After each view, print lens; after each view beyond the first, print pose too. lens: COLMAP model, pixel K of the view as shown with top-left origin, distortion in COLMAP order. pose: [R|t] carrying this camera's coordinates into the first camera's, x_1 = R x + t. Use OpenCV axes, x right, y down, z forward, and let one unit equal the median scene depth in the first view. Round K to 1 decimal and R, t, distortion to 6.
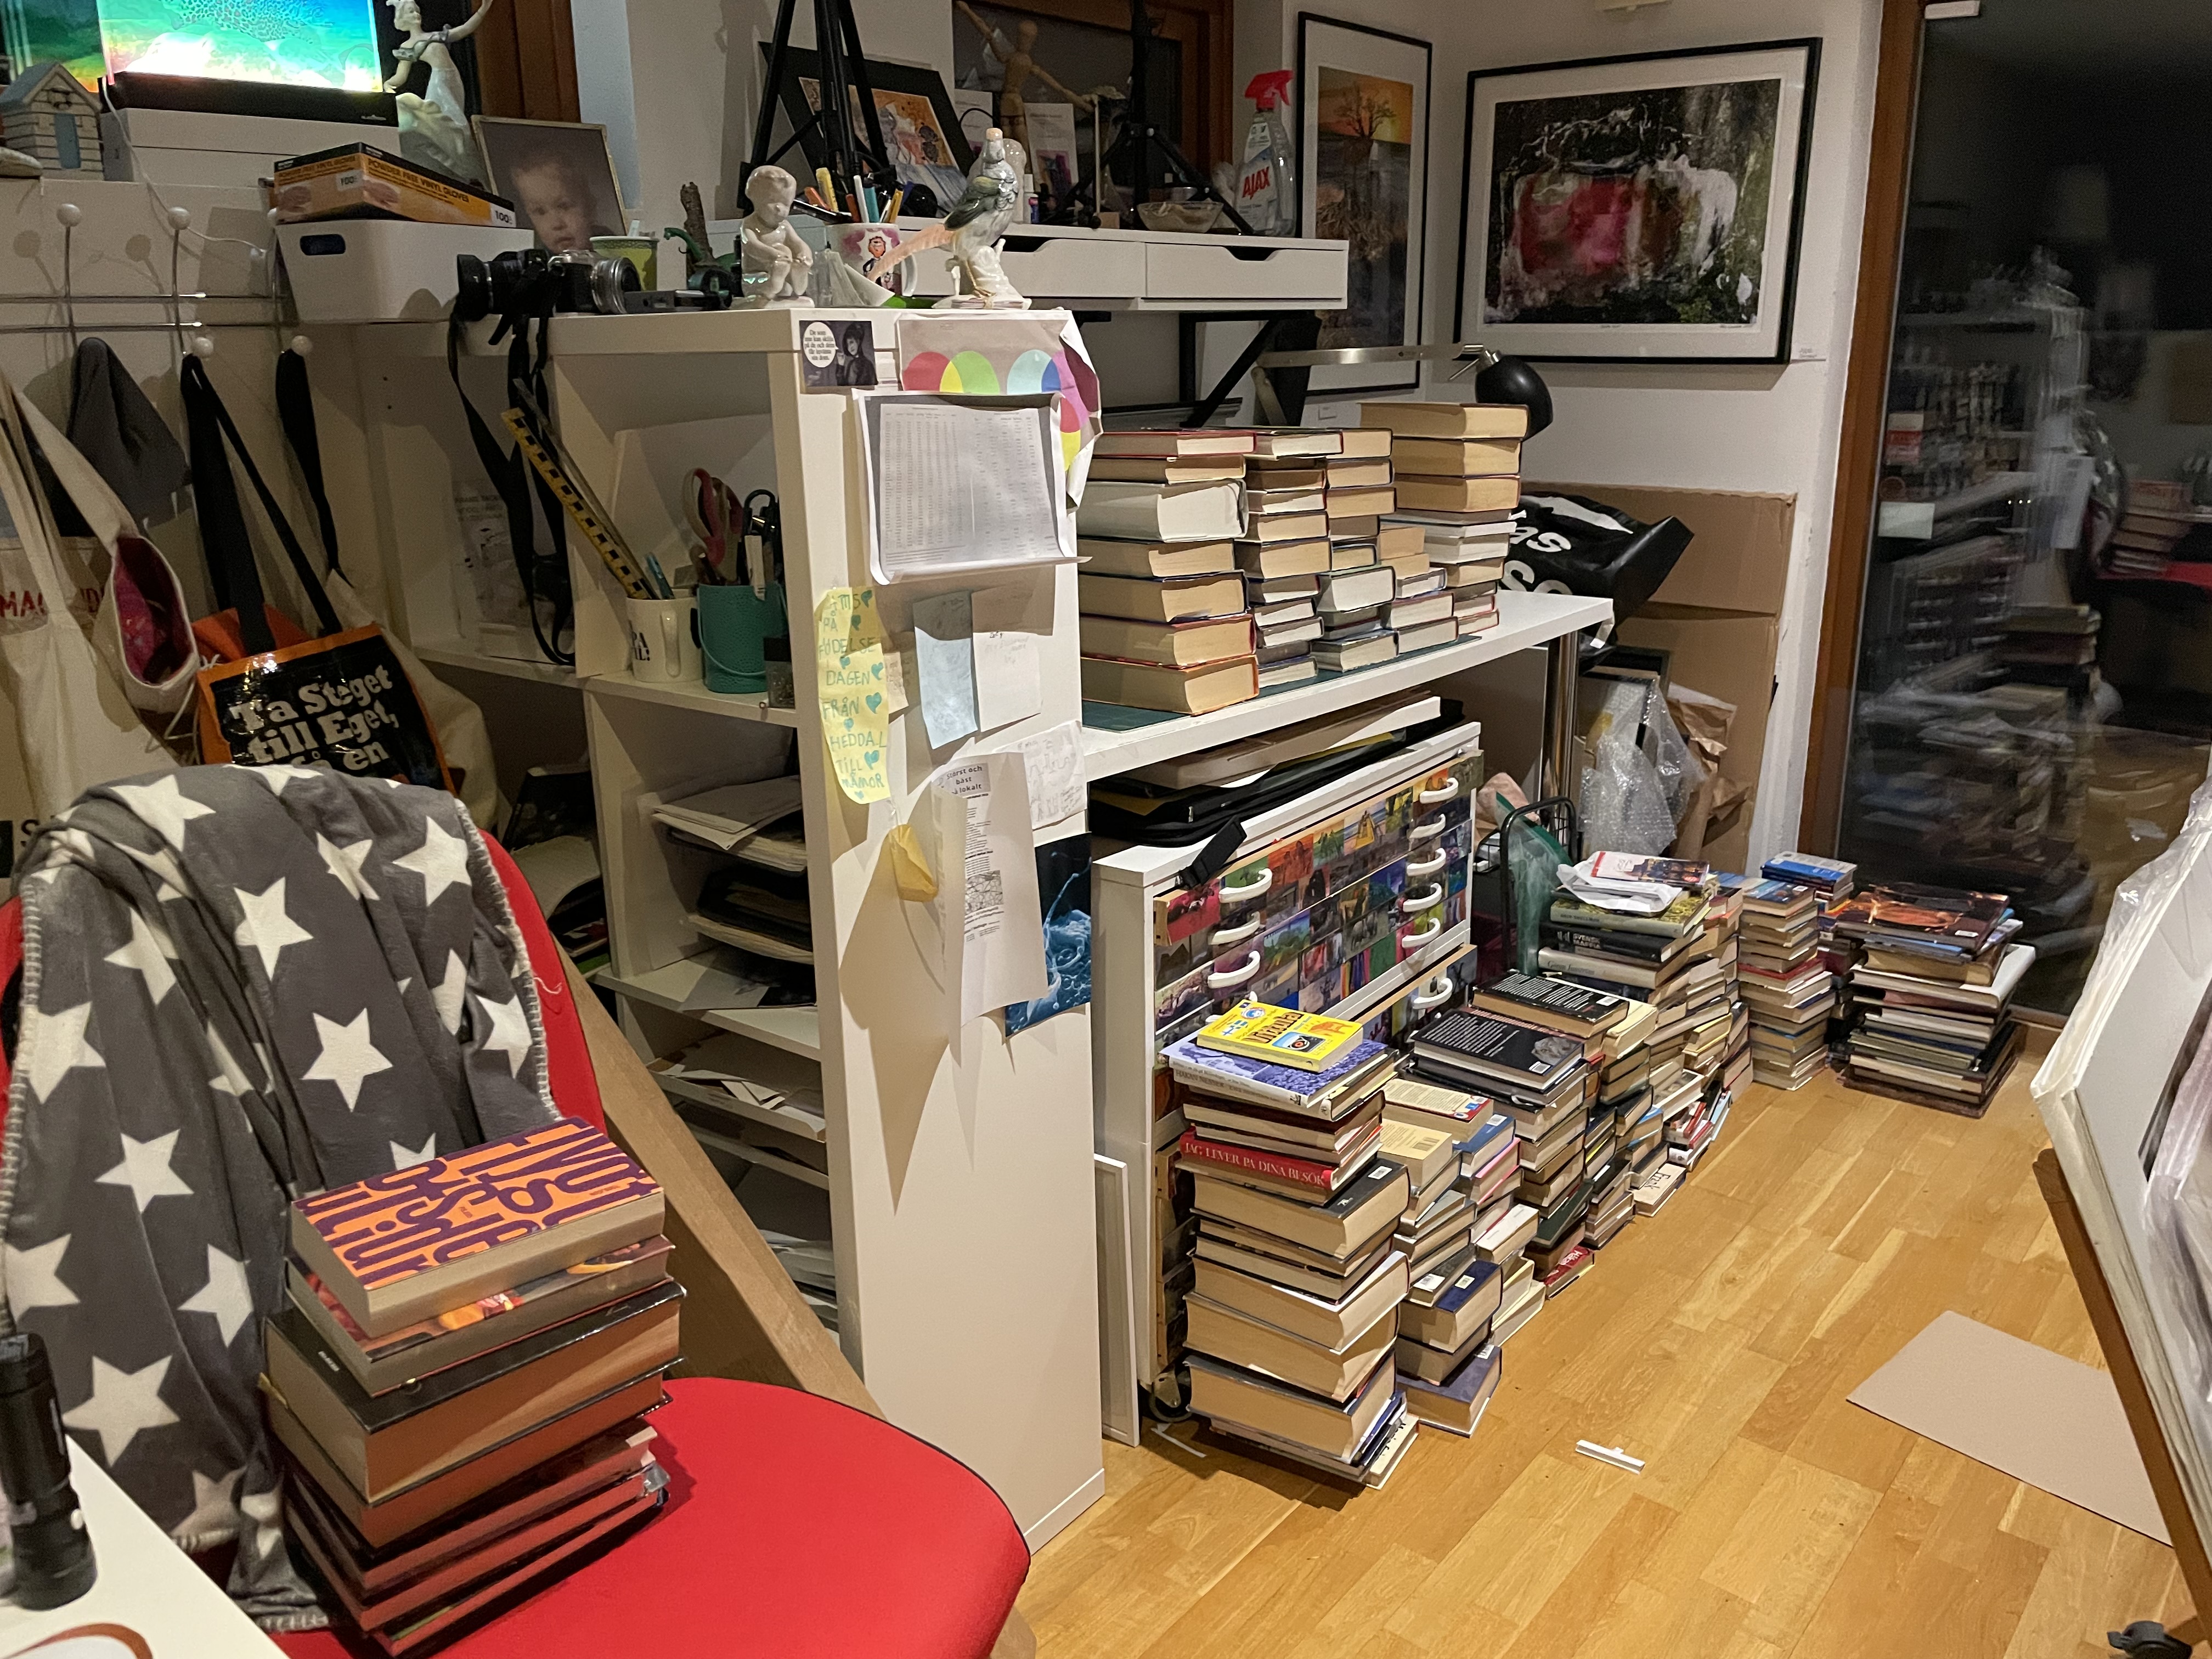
lens RADIAL K [[1674.8, 0, 1099.6], [0, 1674.8, 828.6], [0, 0, 1]] dist [0.010548, -0.020491]
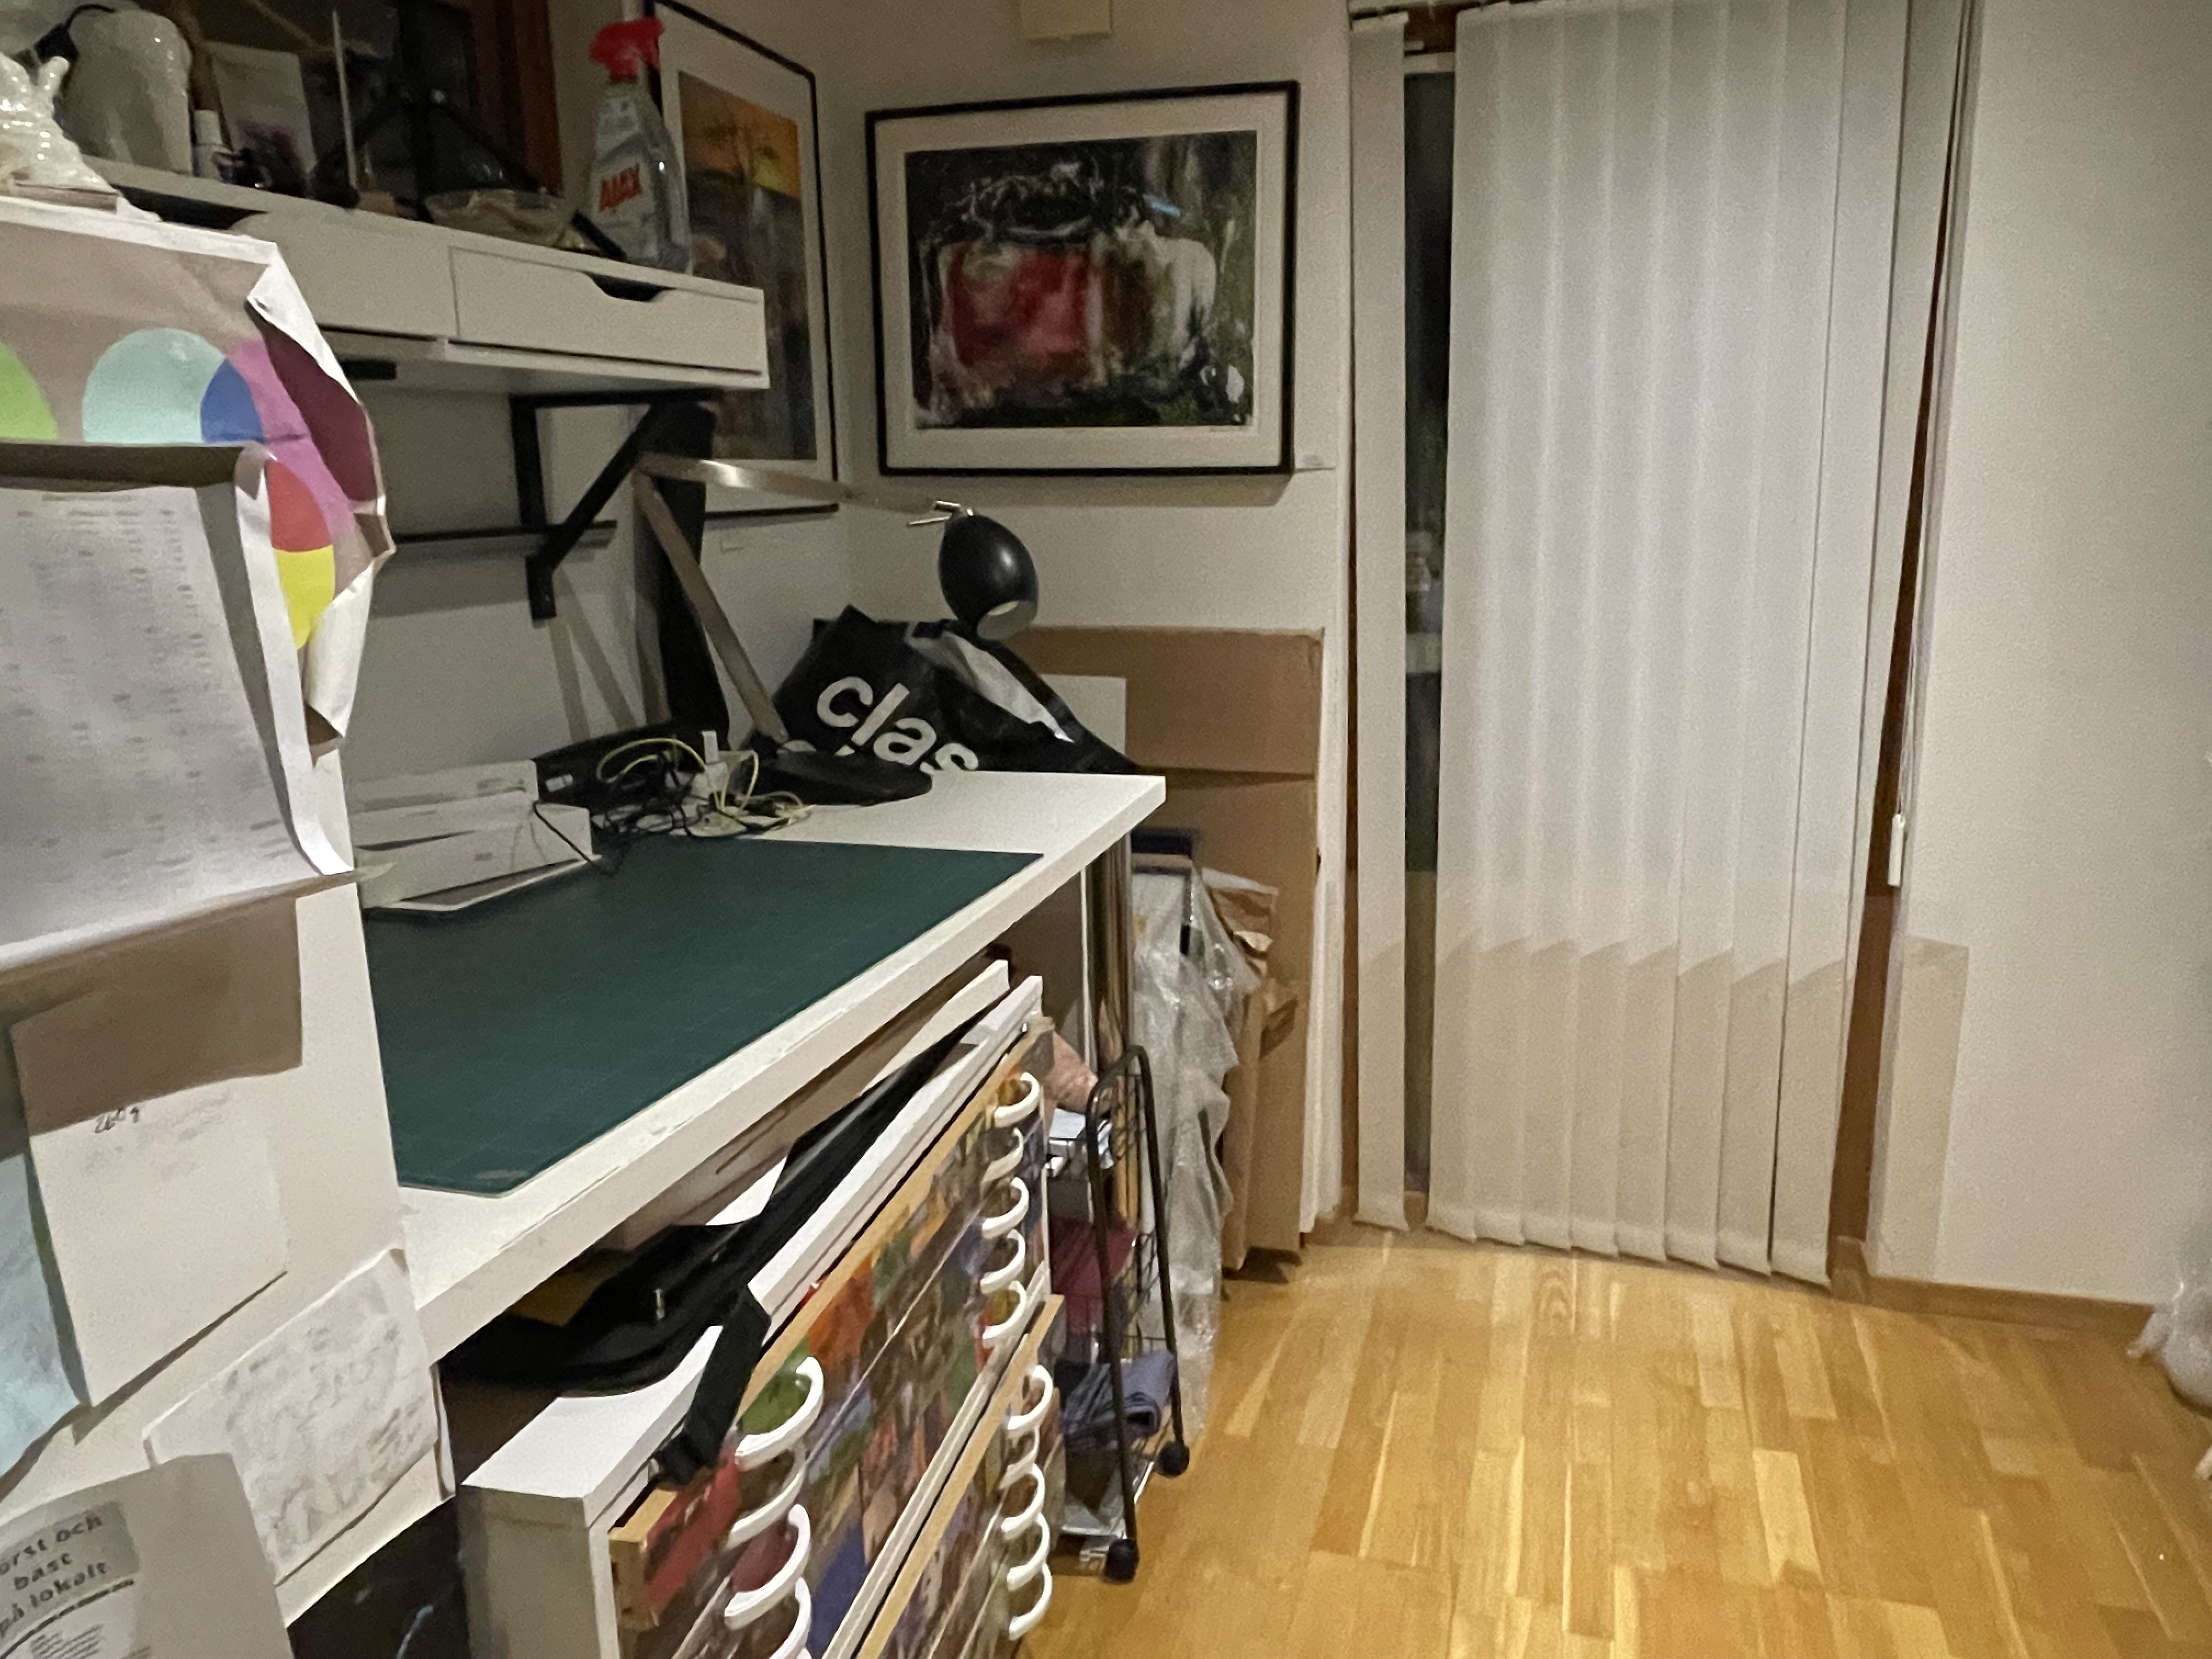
lens RADIAL K [[1623.8, 0, 1103.8], [0, 1623.8, 845.1], [0, 0, 1]] dist [0.003085, 0.000123]
pose [[0.919242, -0.088579, 0.383599, 0.001377], [0.115168, 0.992240, -0.046860, -0.069023], [-0.376471, 0.087254, 0.922310, 0.313304]]
